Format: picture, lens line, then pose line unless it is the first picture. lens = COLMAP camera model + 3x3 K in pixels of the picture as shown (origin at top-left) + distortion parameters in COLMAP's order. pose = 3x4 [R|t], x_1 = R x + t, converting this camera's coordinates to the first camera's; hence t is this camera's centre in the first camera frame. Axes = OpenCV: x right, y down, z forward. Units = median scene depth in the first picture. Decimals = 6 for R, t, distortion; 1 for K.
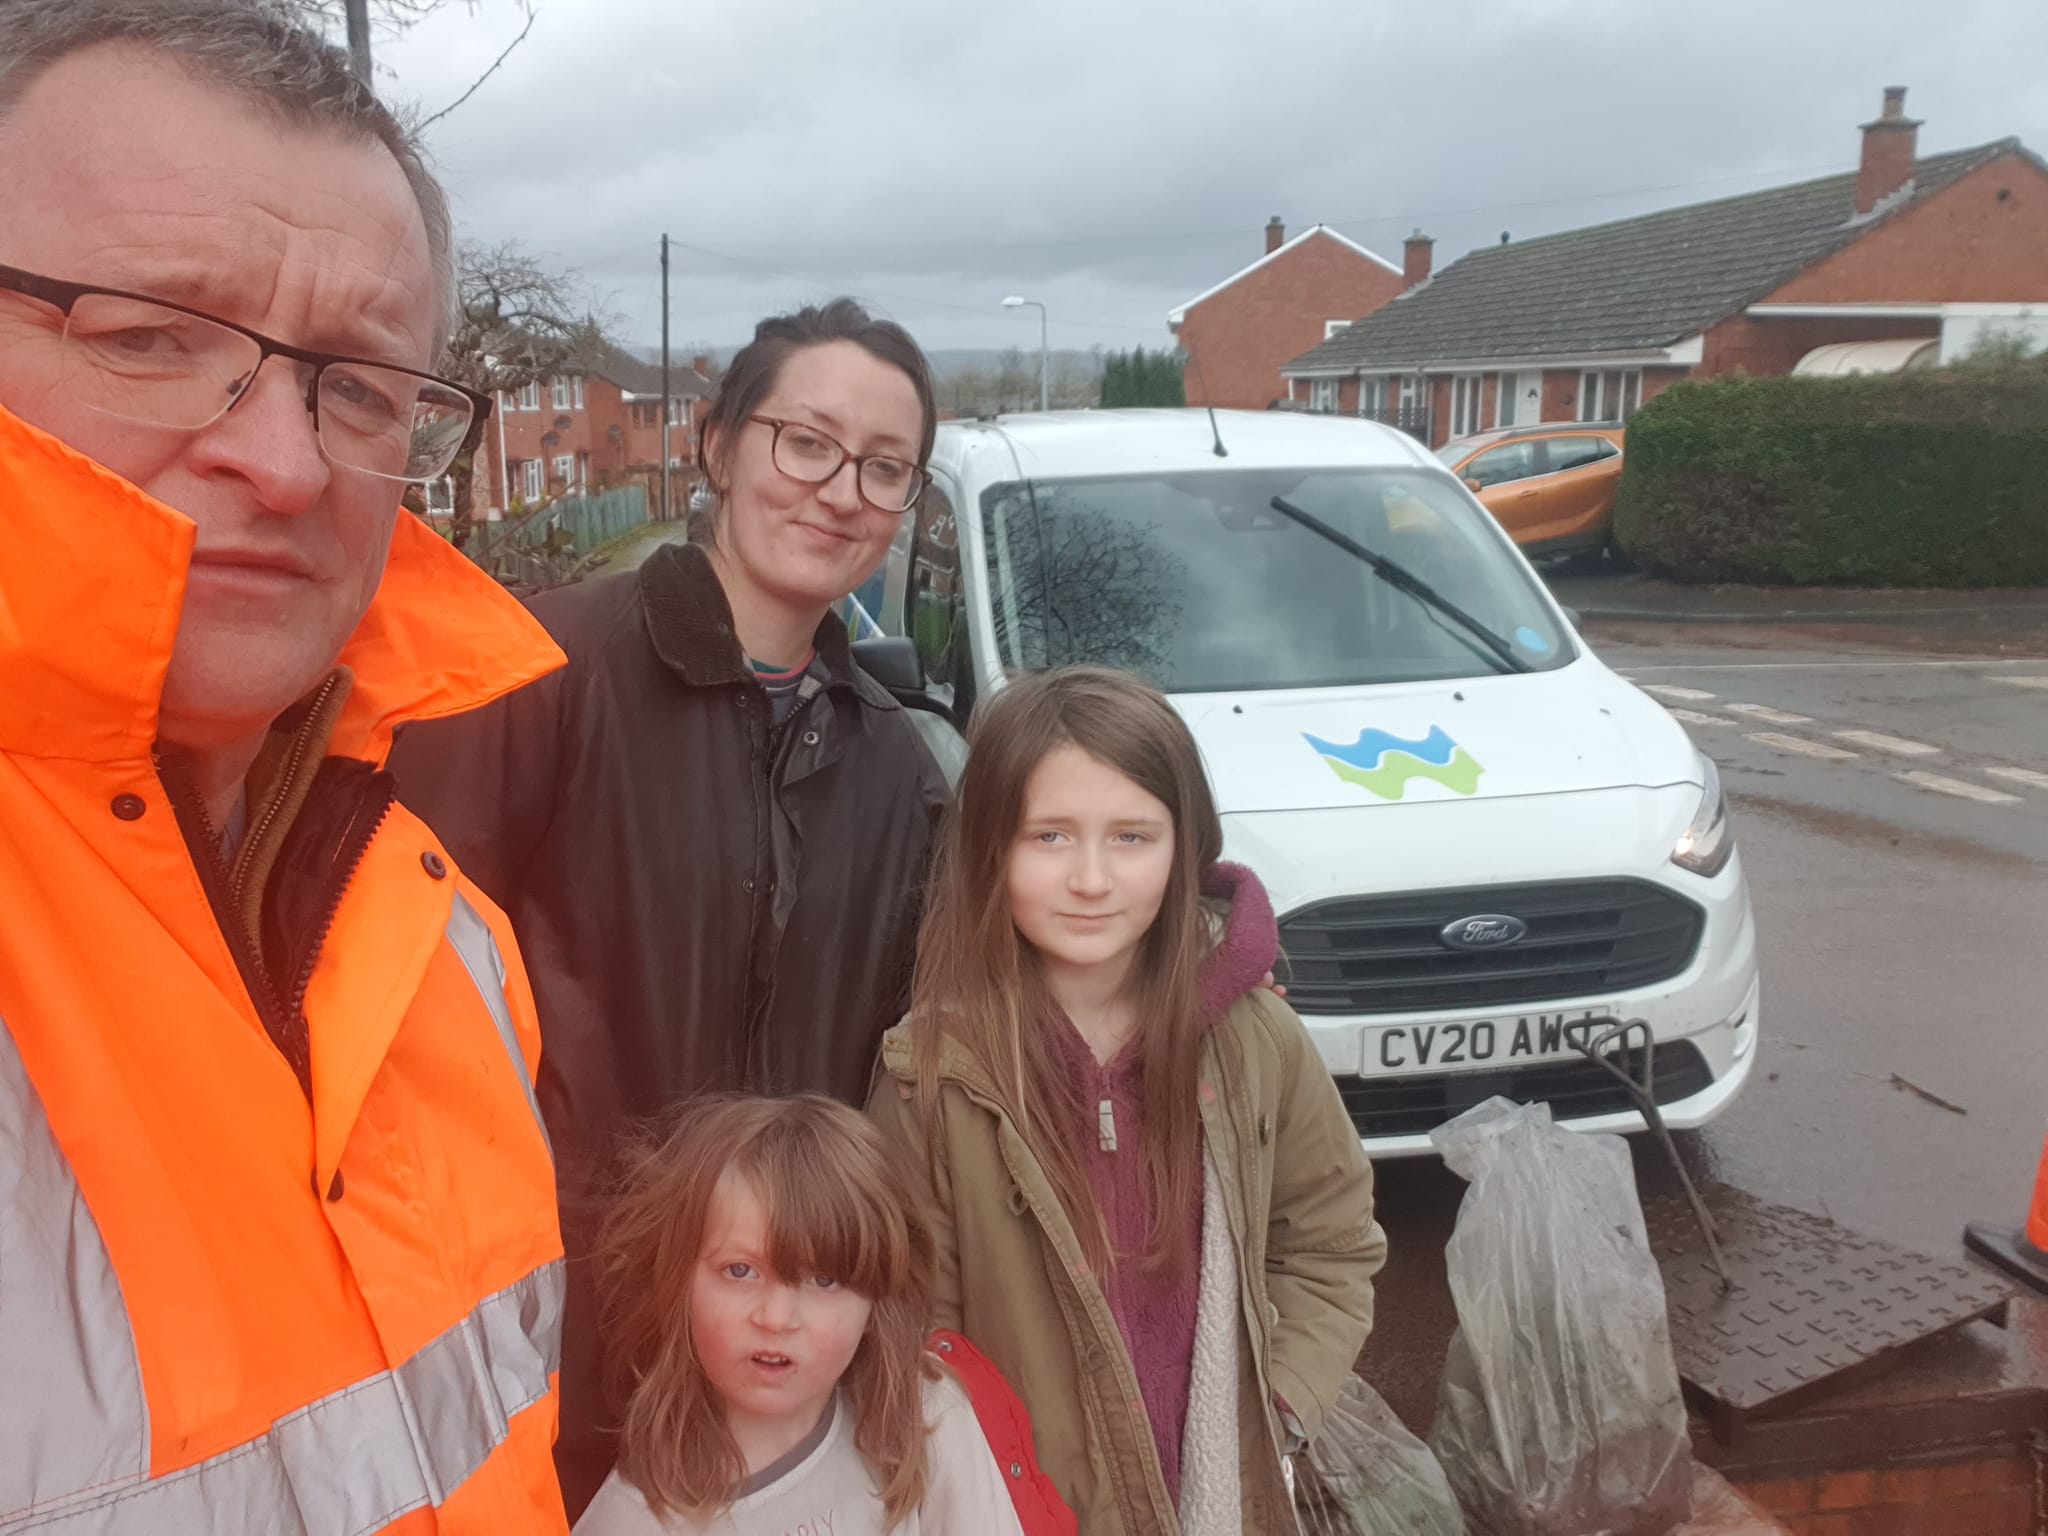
lens RADIAL K [[1869.3, 0, 1018.6], [0, 1869.3, 764.6], [0, 0, 1]] dist [0.006726, 0.000000]
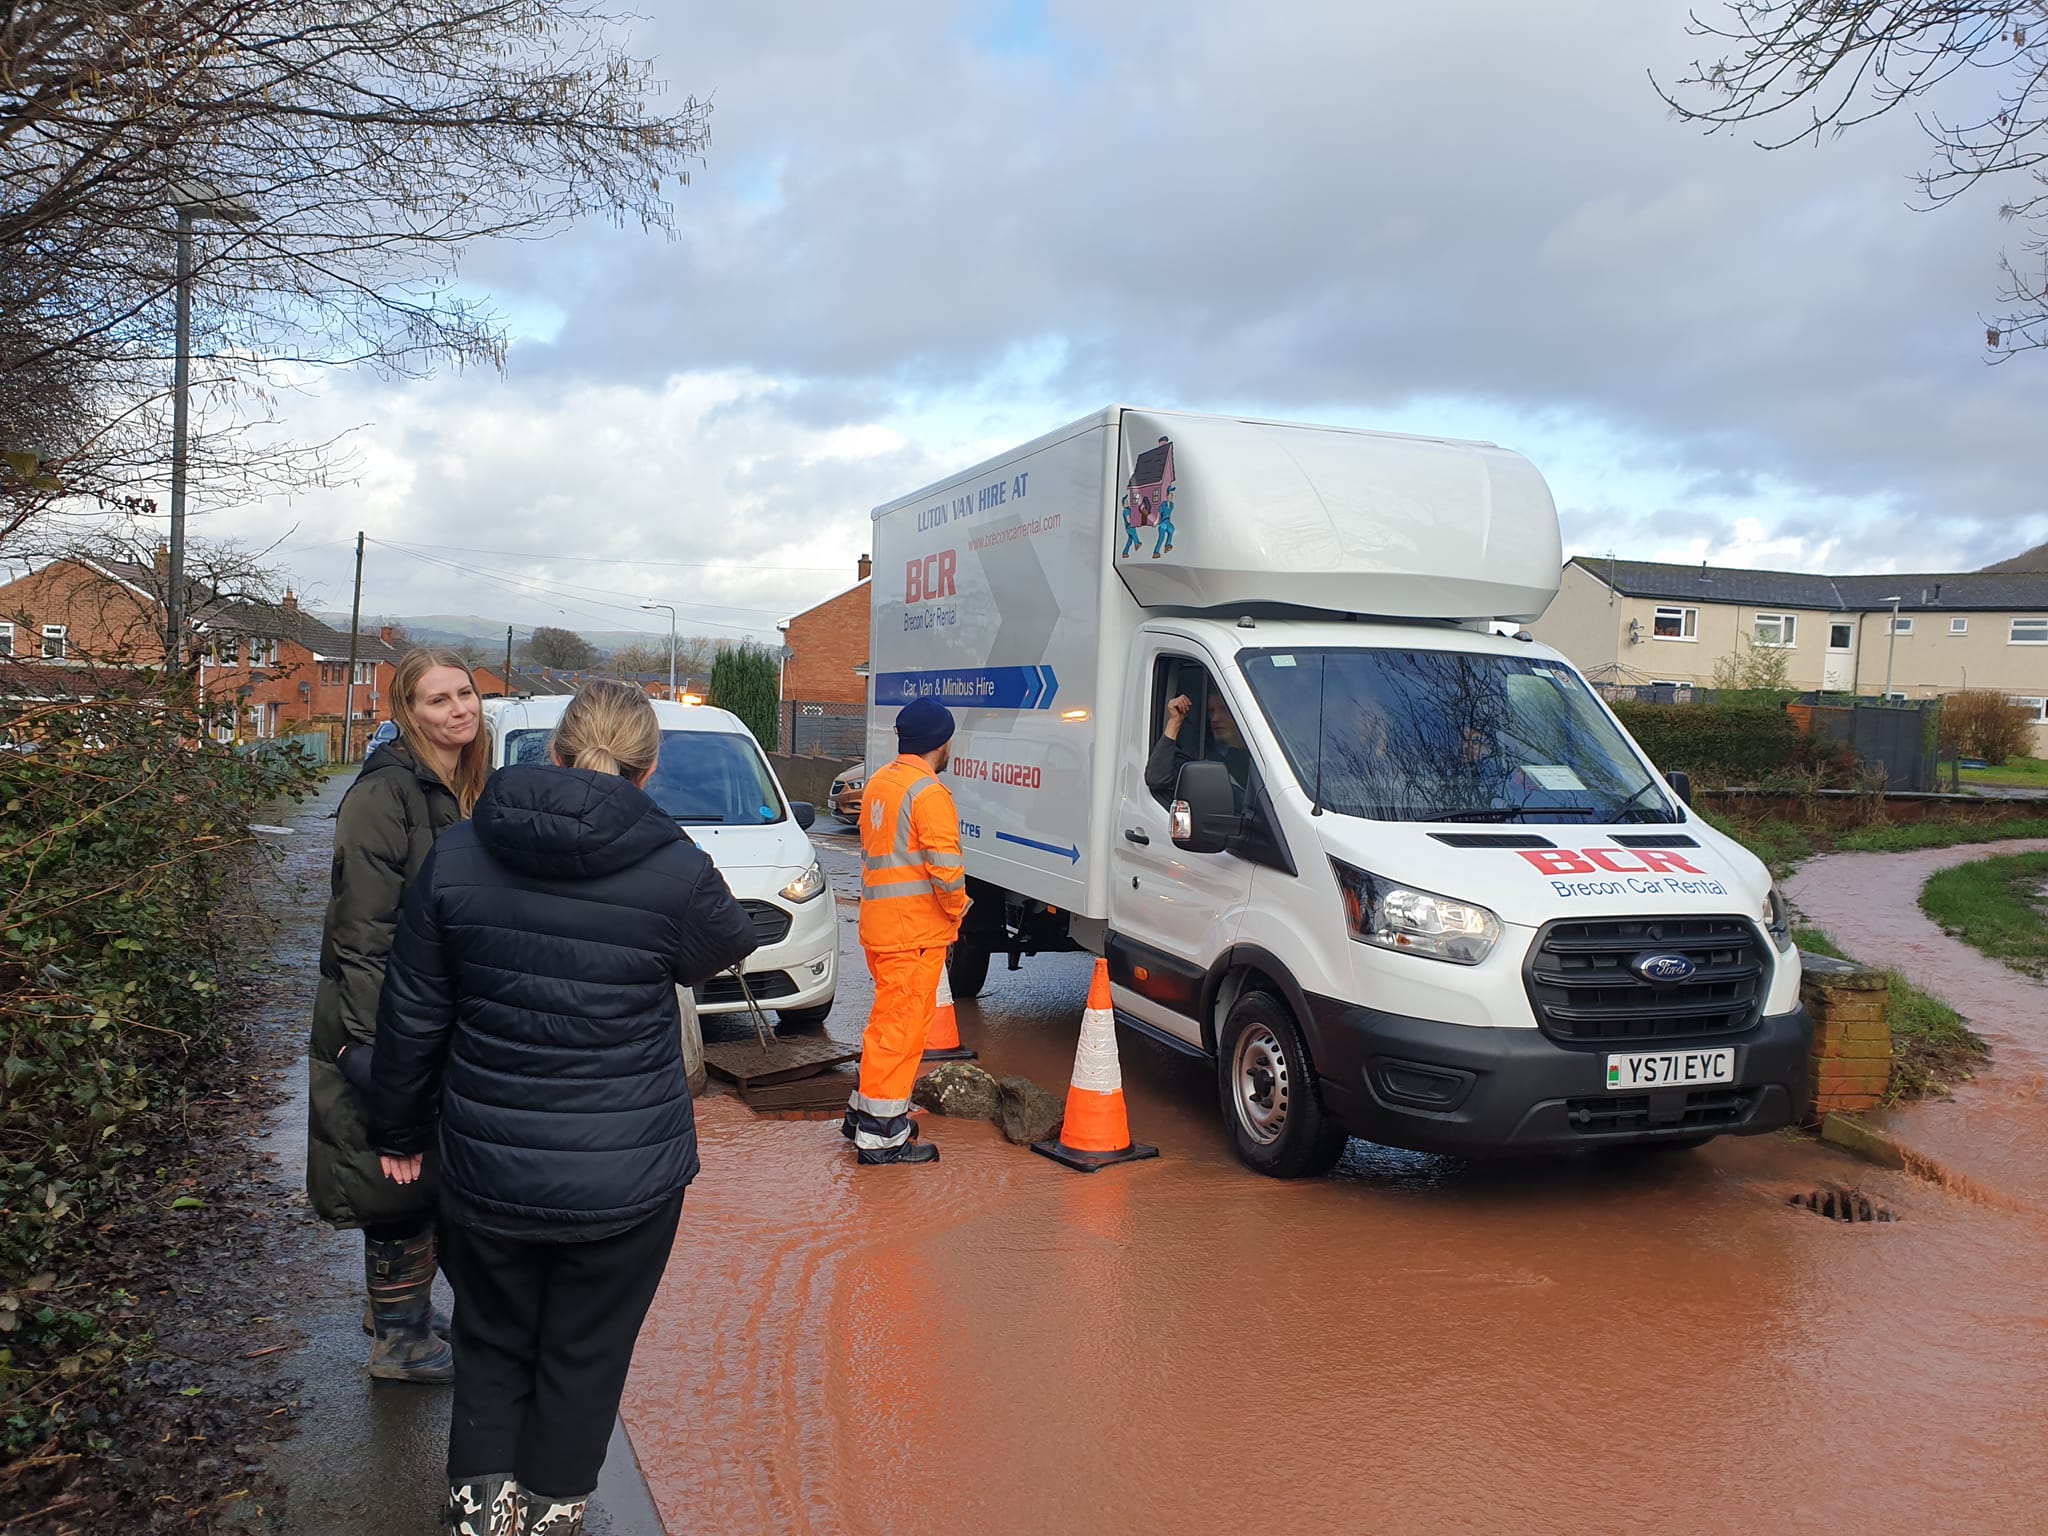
lens RADIAL K [[1589.6, 0, 1033.7], [0, 1589.6, 773.0], [0, 0, 1]] dist [0.028497, -0.035396]
pose [[0.974439, 0.044984, 0.220103, 0.046720], [-0.013821, 0.989895, -0.141128, 0.040031], [-0.224228, 0.134478, 0.965214, -0.238797]]
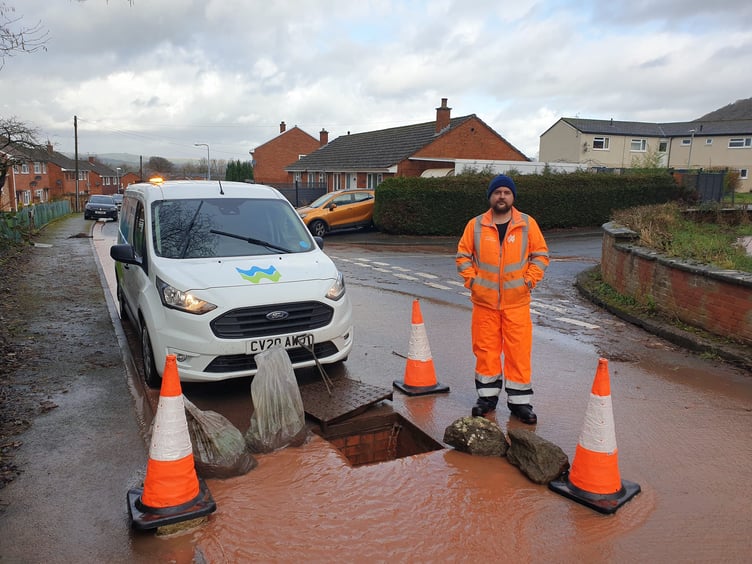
lens RADIAL K [[583.7, 0, 375.0], [0, 583.7, 283.9], [0, 0, 1]] dist [0.028497, -0.035396]
pose [[0.961825, -0.016812, 0.273149, 0.024139], [0.020707, 0.999721, -0.011385, 0.008871], [-0.272882, 0.016607, 0.961904, -0.054081]]
